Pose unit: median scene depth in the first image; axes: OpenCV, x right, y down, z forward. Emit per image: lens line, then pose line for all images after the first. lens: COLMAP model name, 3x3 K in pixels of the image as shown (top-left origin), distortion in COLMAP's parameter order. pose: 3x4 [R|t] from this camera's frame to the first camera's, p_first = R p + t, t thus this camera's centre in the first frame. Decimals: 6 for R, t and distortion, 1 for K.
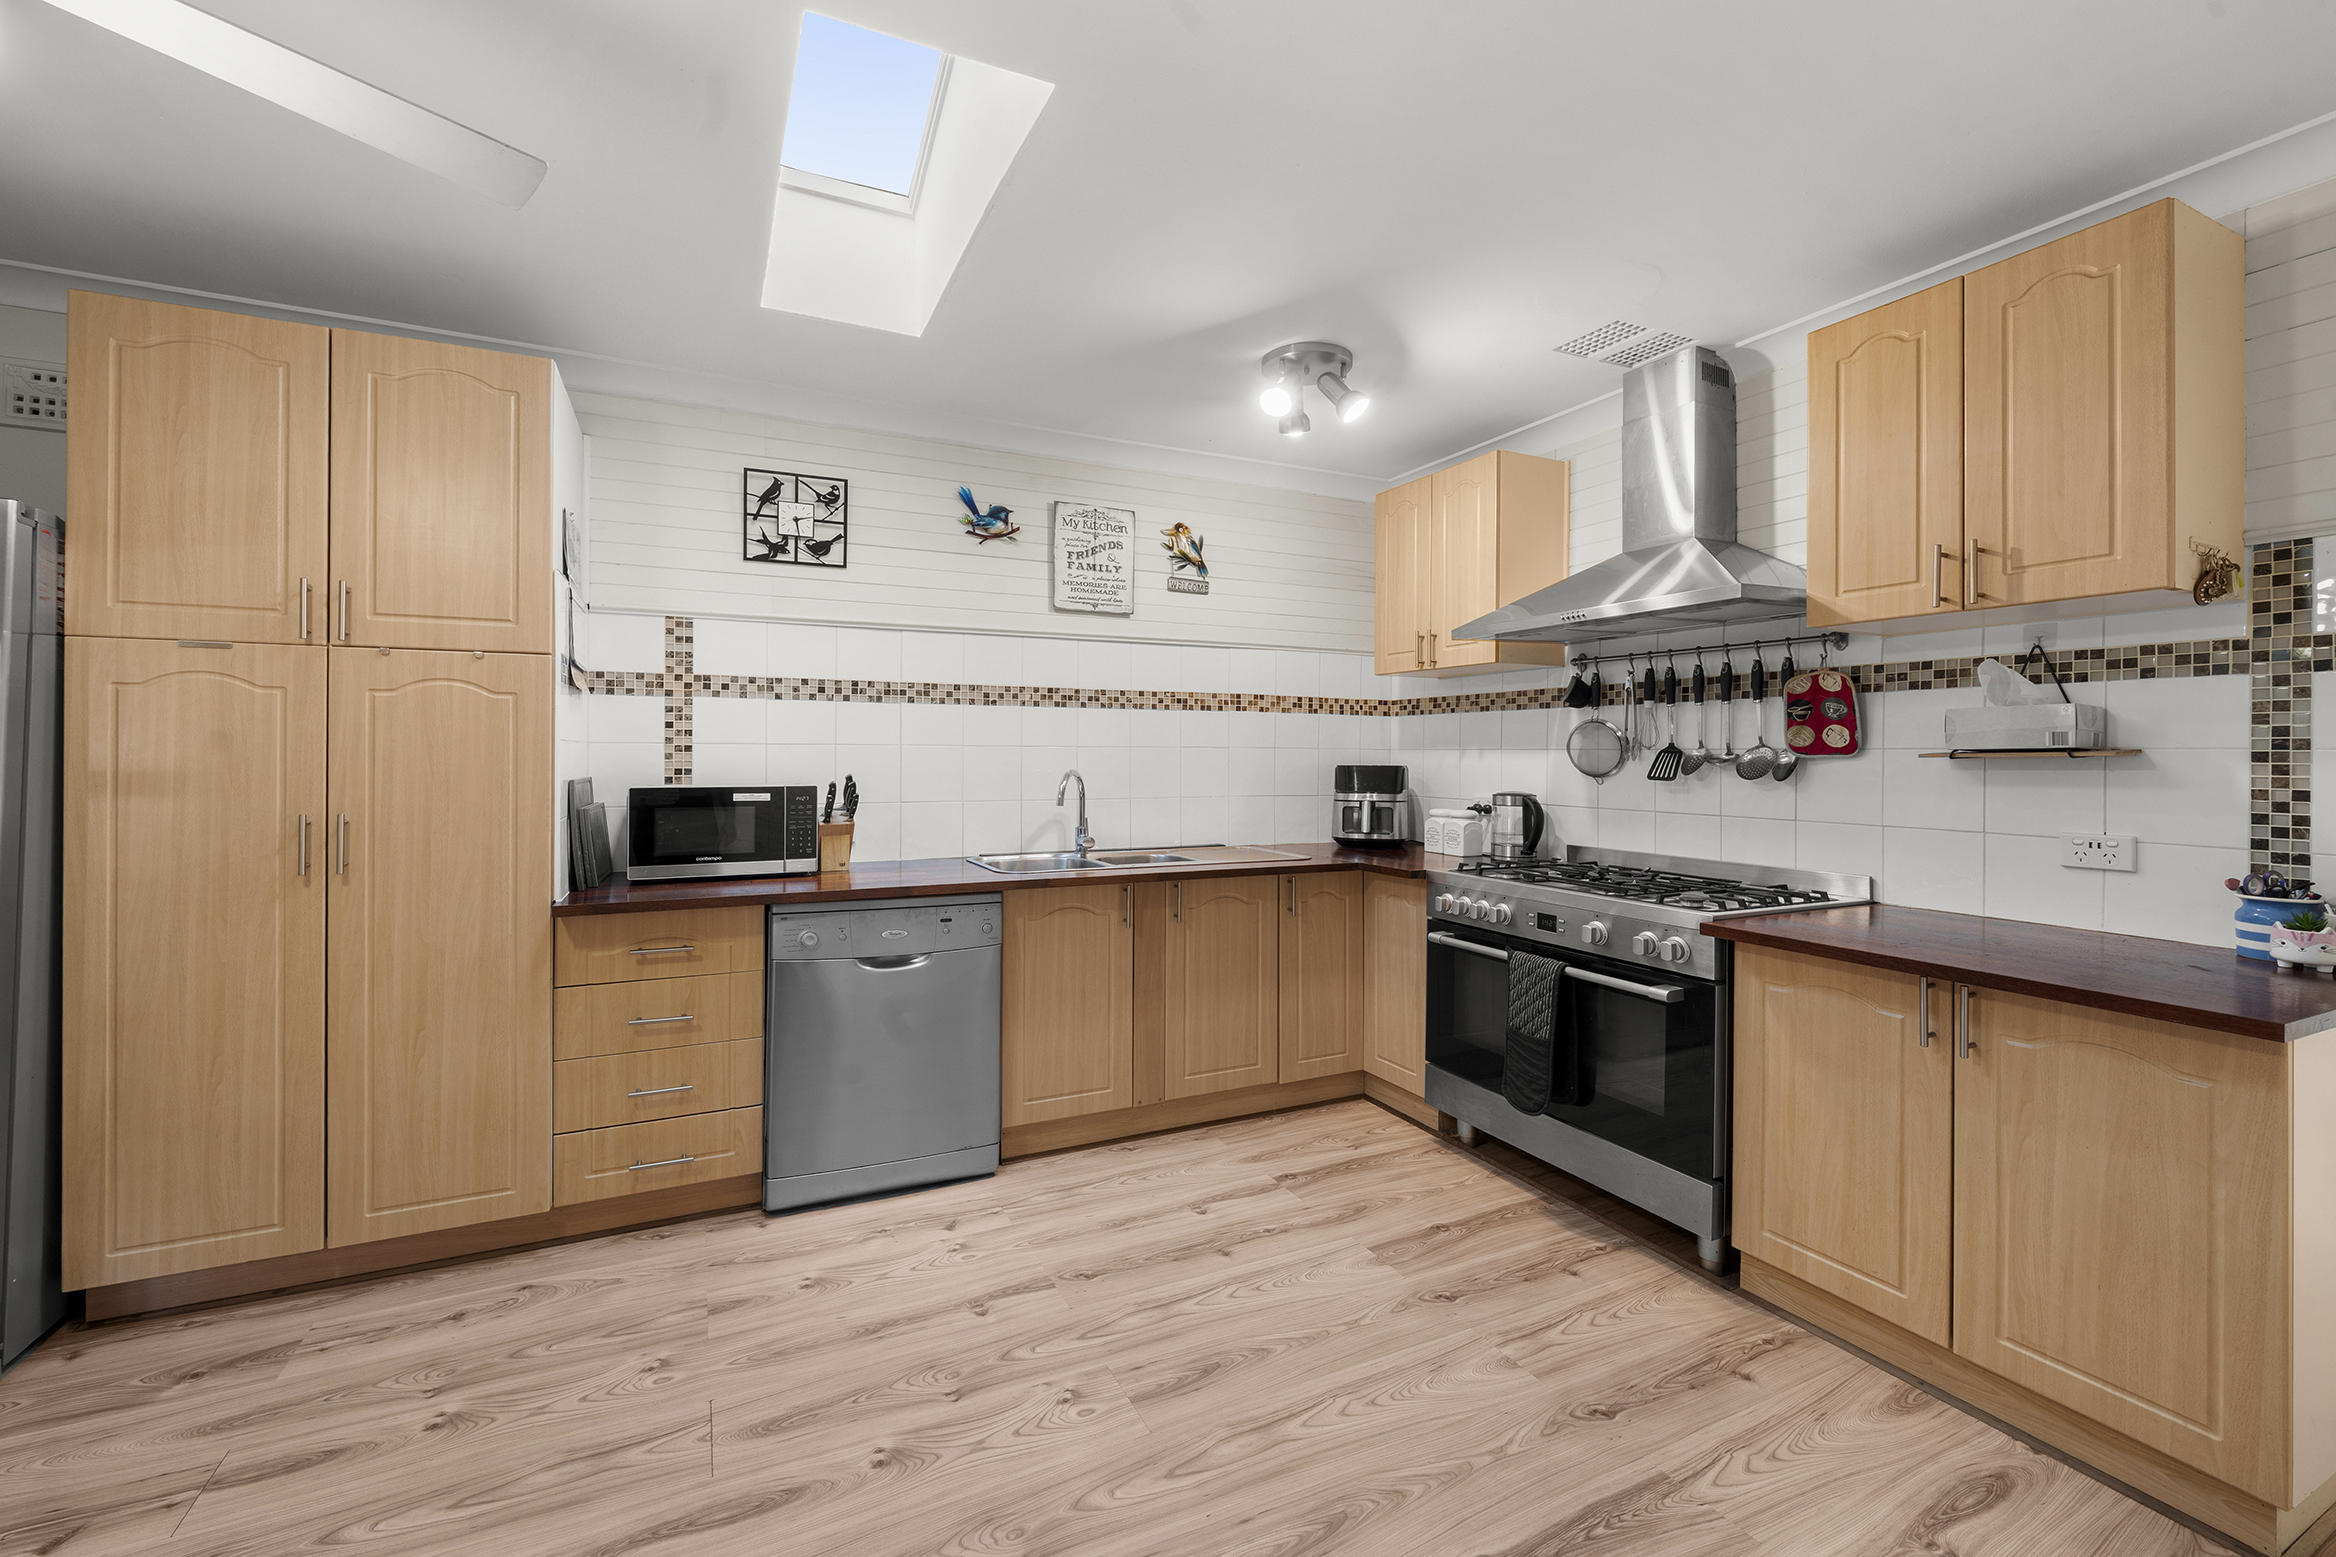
lens RADIAL K [[865.8, 0, 1163.7], [0, 865.8, 755.7], [0, 0, 1]] dist [-0.000821, -0.000164]
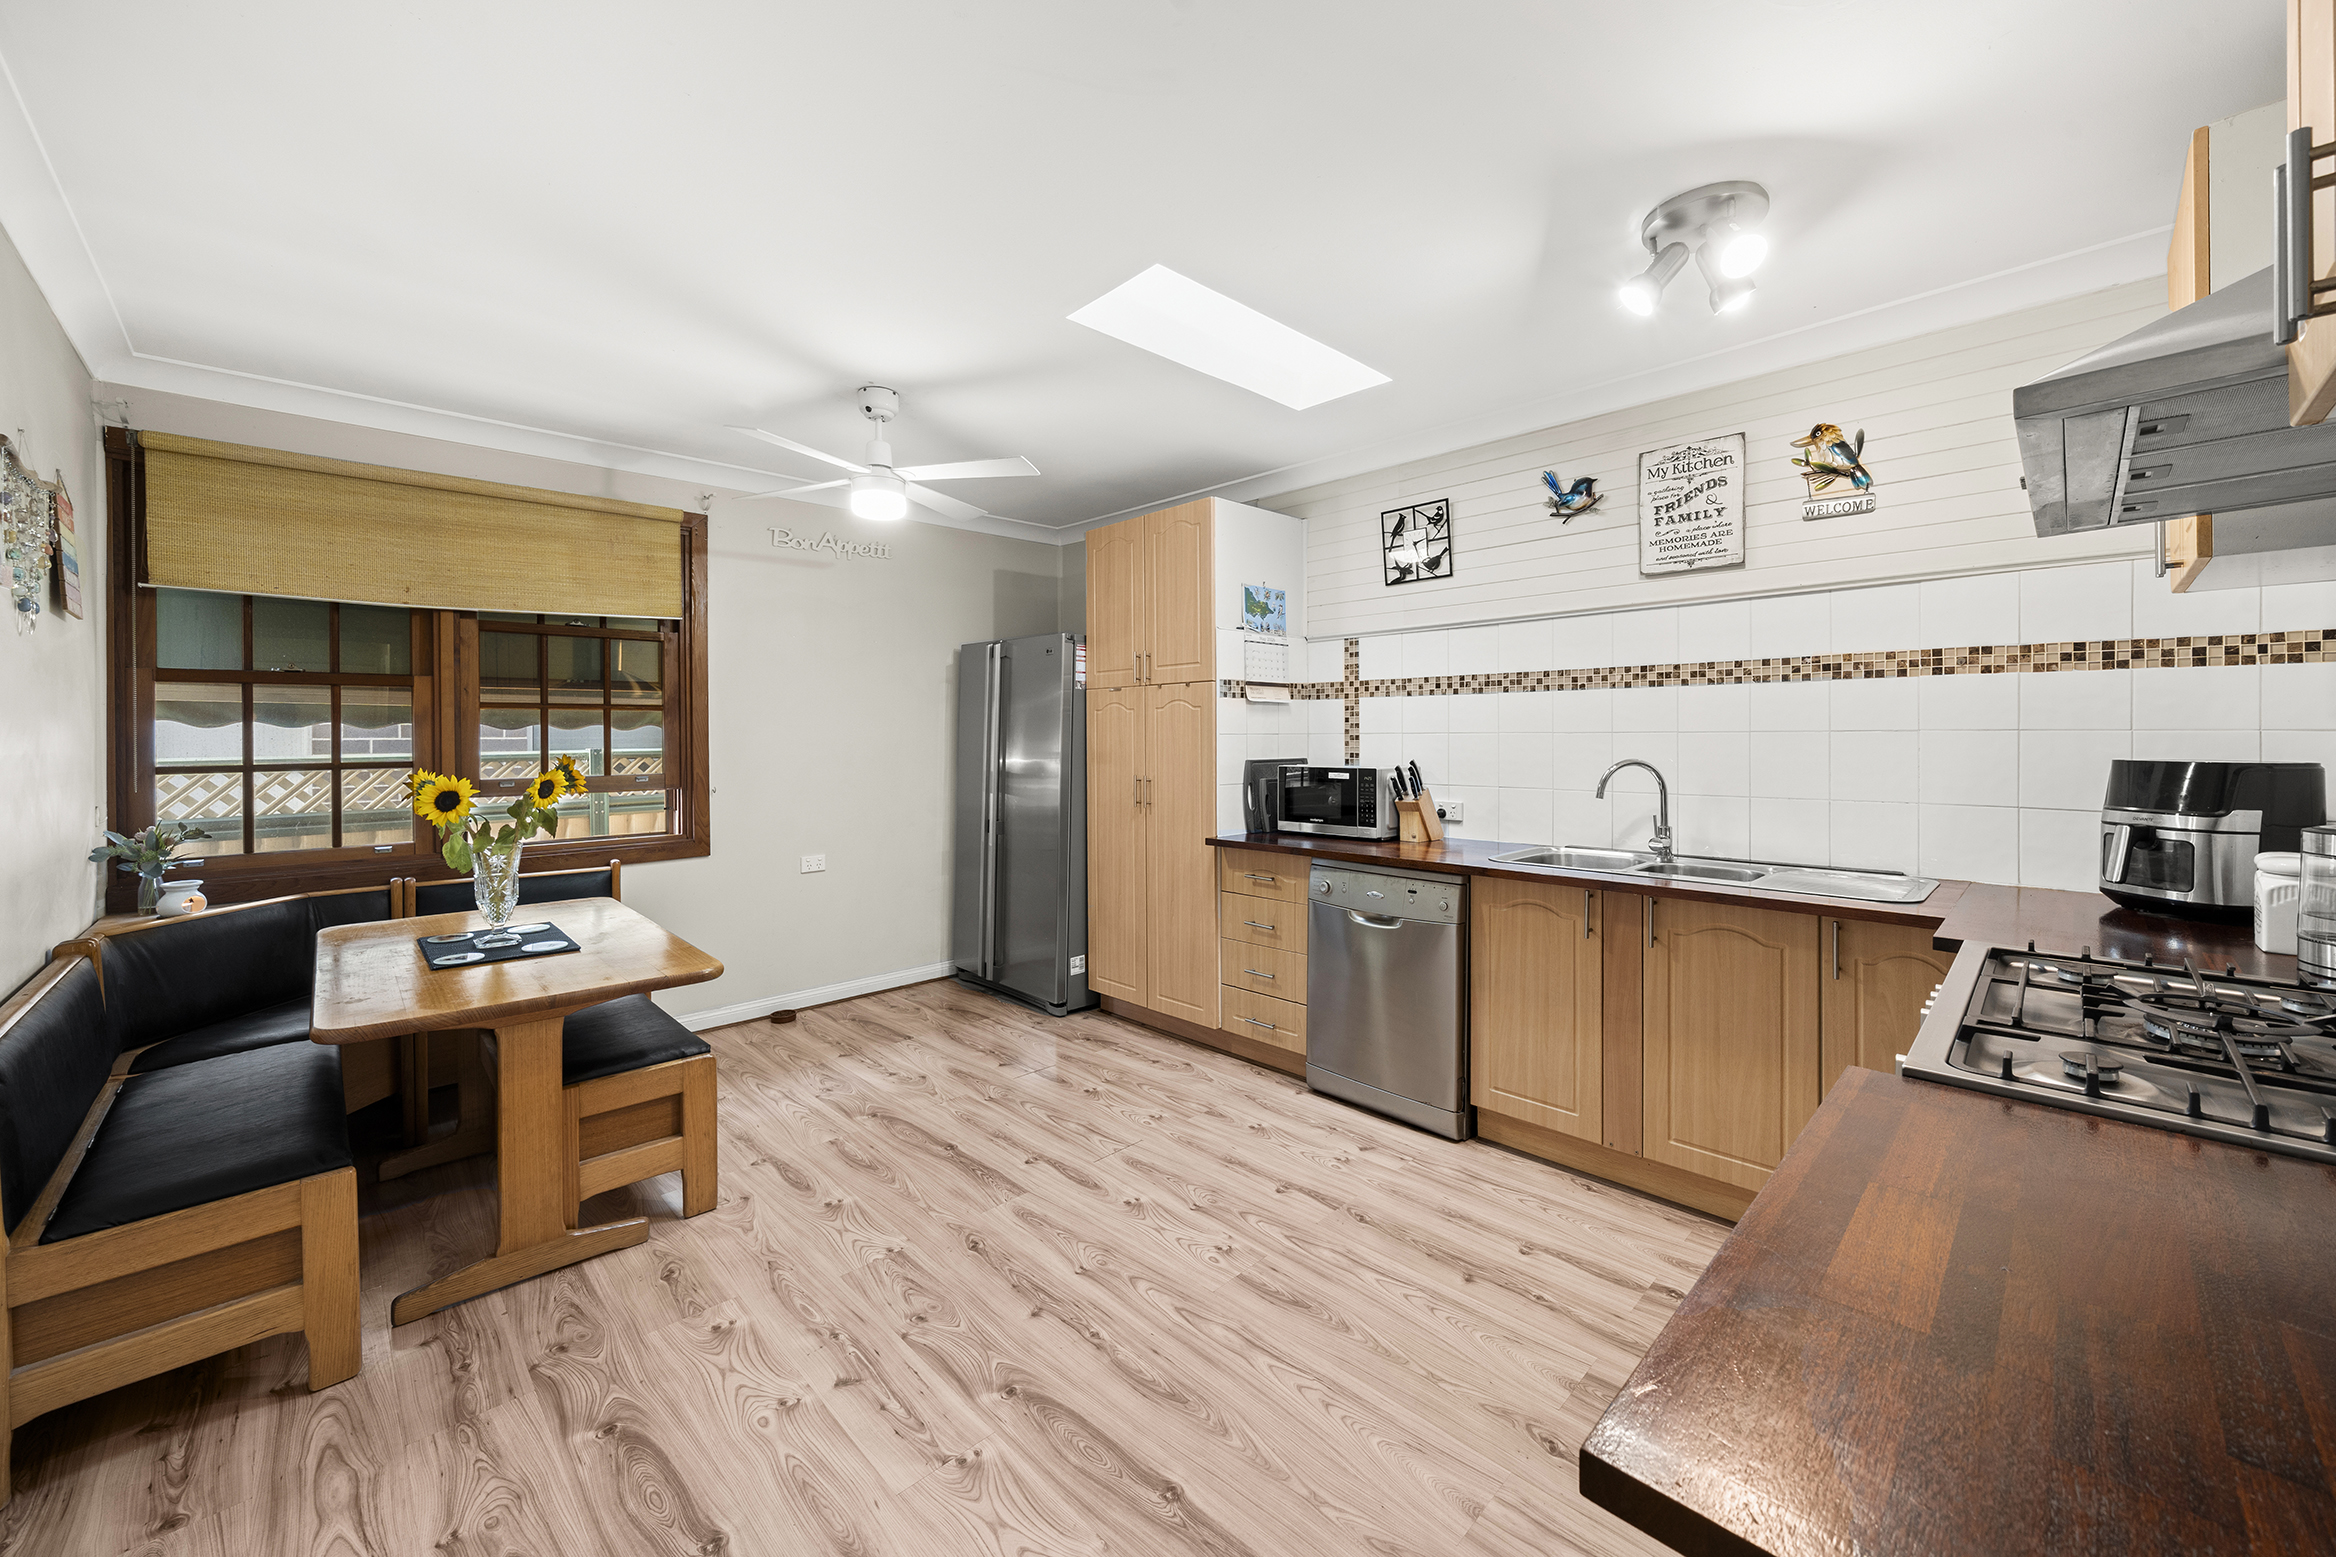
lens RADIAL K [[891.8, 0, 1172.9], [0, 891.8, 738.7], [0, 0, 1]] dist [-0.000471, -0.000026]
pose [[0.362249, -0.003049, -0.932076, 0.595715], [0.006493, 0.999979, -0.000748, -0.007296], [0.932059, -0.005781, 0.362261, 0.248244]]
